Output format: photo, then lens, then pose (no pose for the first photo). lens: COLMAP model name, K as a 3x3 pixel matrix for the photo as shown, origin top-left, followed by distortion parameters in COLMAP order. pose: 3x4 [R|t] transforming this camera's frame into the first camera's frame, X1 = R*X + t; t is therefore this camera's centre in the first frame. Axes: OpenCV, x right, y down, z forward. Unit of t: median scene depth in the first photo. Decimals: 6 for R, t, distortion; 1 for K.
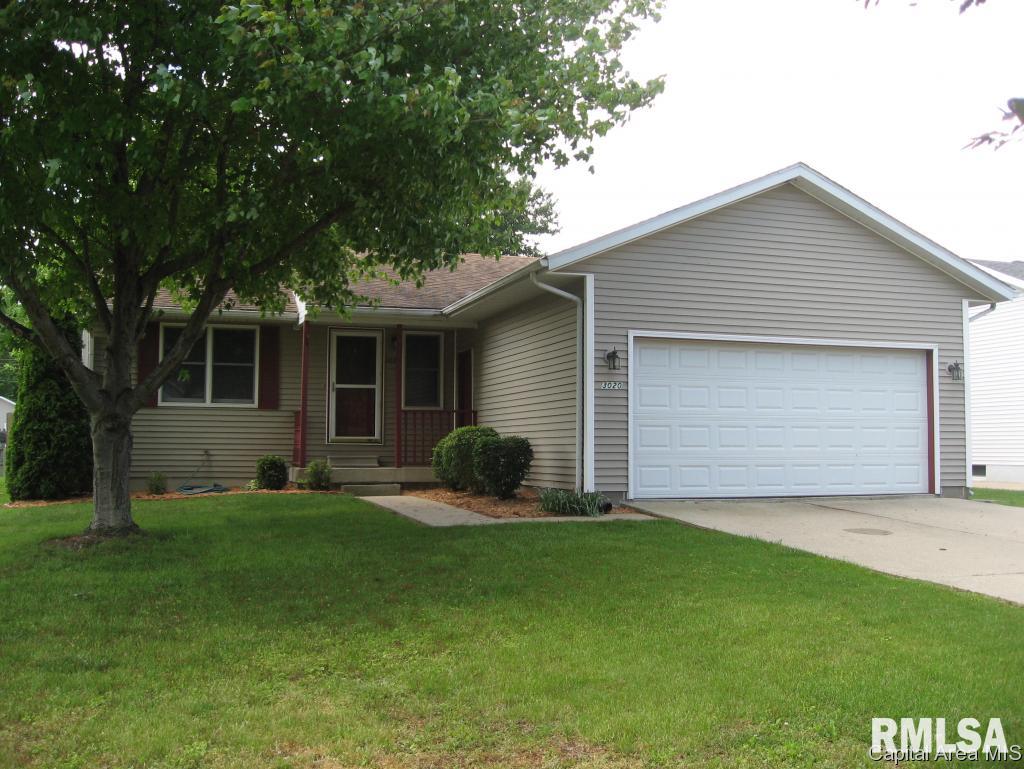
lens RADIAL K [[1060.8, 0, 512.0], [0, 1060.8, 384.5], [0, 0, 1]] dist [-0.134393, 0.067692]
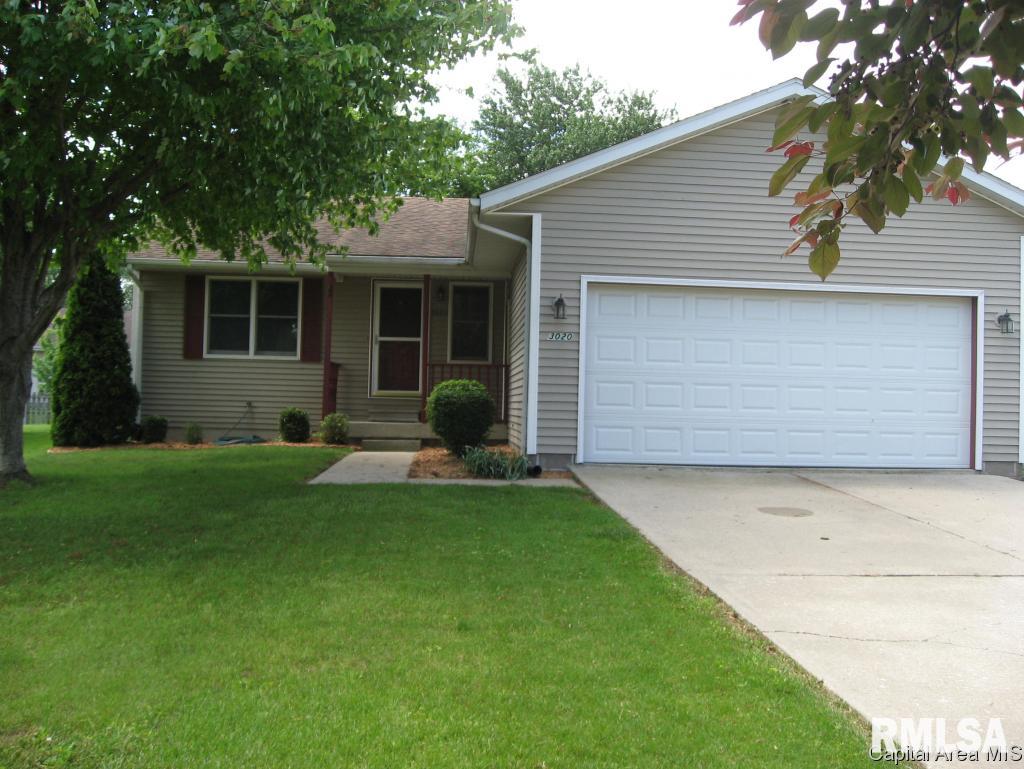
lens RADIAL K [[1060.8, 0, 512.0], [0, 1060.8, 384.5], [0, 0, 1]] dist [-0.134393, 0.067692]
pose [[0.967893, 0.014337, -0.250952, 0.254828], [-0.004505, 0.999201, 0.039708, 0.005506], [0.251321, -0.037303, 0.967185, 0.103480]]
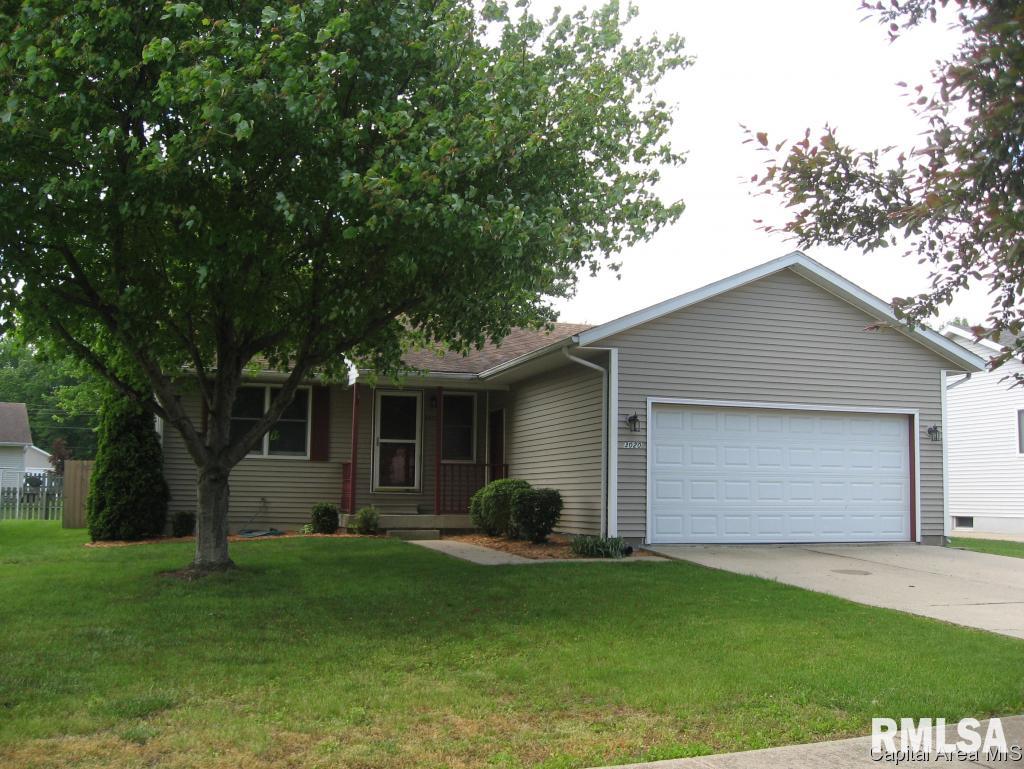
lens RADIAL K [[1060.8, 0, 512.0], [0, 1060.8, 384.5], [0, 0, 1]] dist [-0.134393, 0.067692]
pose [[0.999938, 0.008640, -0.007056, -0.026710], [-0.008955, 0.998905, -0.045921, -0.009916], [0.006651, 0.045982, 0.998920, -0.140937]]
